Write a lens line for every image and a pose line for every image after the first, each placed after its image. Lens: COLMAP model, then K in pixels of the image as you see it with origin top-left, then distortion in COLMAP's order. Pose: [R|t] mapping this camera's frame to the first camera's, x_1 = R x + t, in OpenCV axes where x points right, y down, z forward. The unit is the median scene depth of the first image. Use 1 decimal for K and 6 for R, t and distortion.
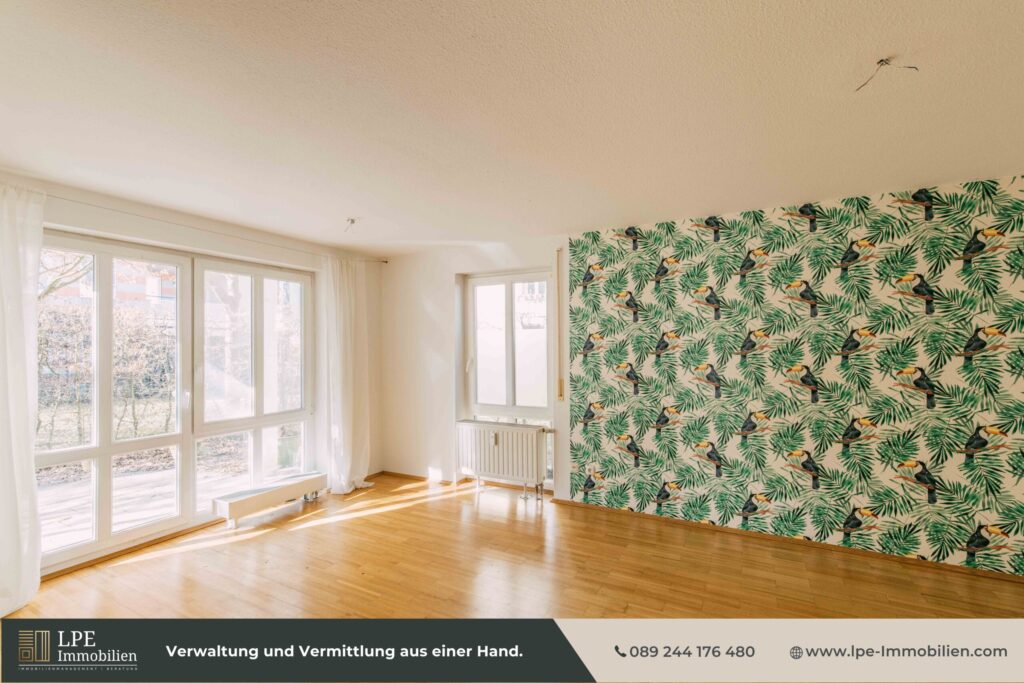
lens RADIAL K [[452.2, 0, 511.3], [0, 452.2, 339.1], [0, 0, 1]] dist [0.003050, -0.000425]
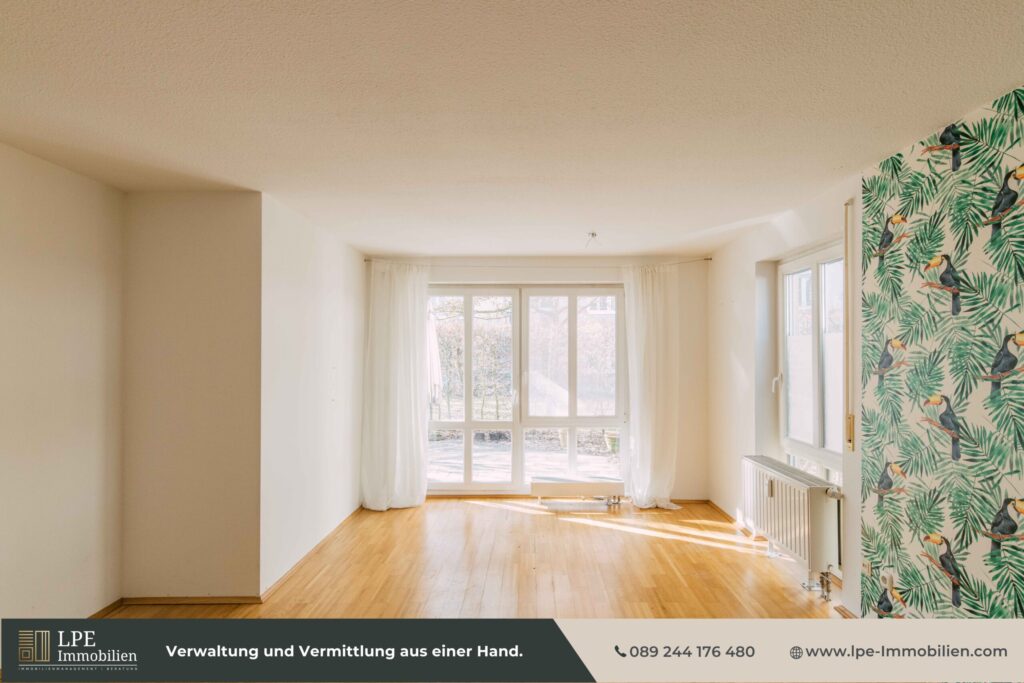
lens RADIAL K [[488.8, 0, 514.3], [0, 488.8, 347.0], [0, 0, 1]] dist [-0.002686, -0.000228]
pose [[0.467993, -0.008605, -0.883690, 0.494169], [0.012868, 0.999913, -0.002922, -0.006064], [0.883639, -0.010004, 0.468063, 0.302713]]
